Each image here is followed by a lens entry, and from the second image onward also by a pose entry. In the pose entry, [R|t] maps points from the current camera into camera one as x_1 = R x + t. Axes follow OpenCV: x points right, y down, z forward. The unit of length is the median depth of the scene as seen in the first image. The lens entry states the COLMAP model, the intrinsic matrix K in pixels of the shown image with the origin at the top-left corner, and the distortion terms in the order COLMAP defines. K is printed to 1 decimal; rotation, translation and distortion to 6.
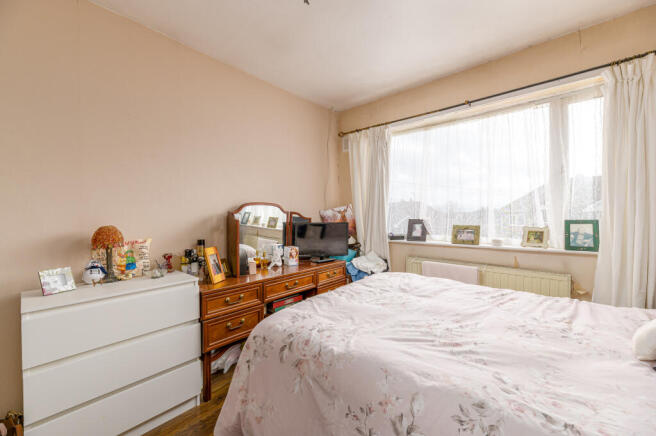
lens RADIAL K [[268.3, 0, 329.2], [0, 268.3, 217.4], [0, 0, 1]] dist [-0.002063, -0.000144]
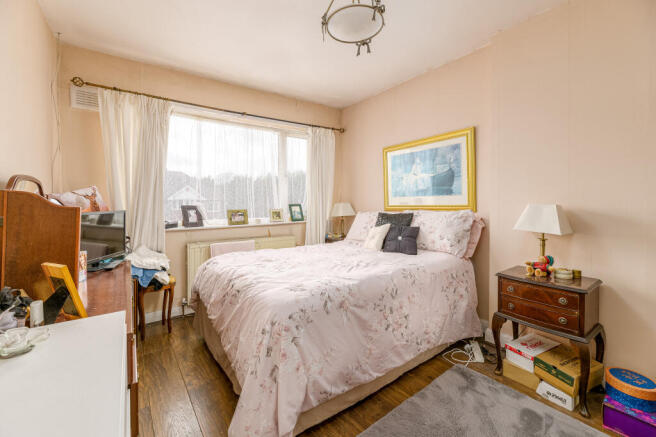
lens RADIAL K [[271.9, 0, 326.8], [0, 271.9, 205.0], [0, 0, 1]] dist [0.001501, 0.000140]
pose [[0.224220, -0.008171, 0.974504, -0.631182], [0.010597, 0.999926, 0.005946, 0.005255], [-0.974481, 0.008993, 0.224290, 0.310891]]
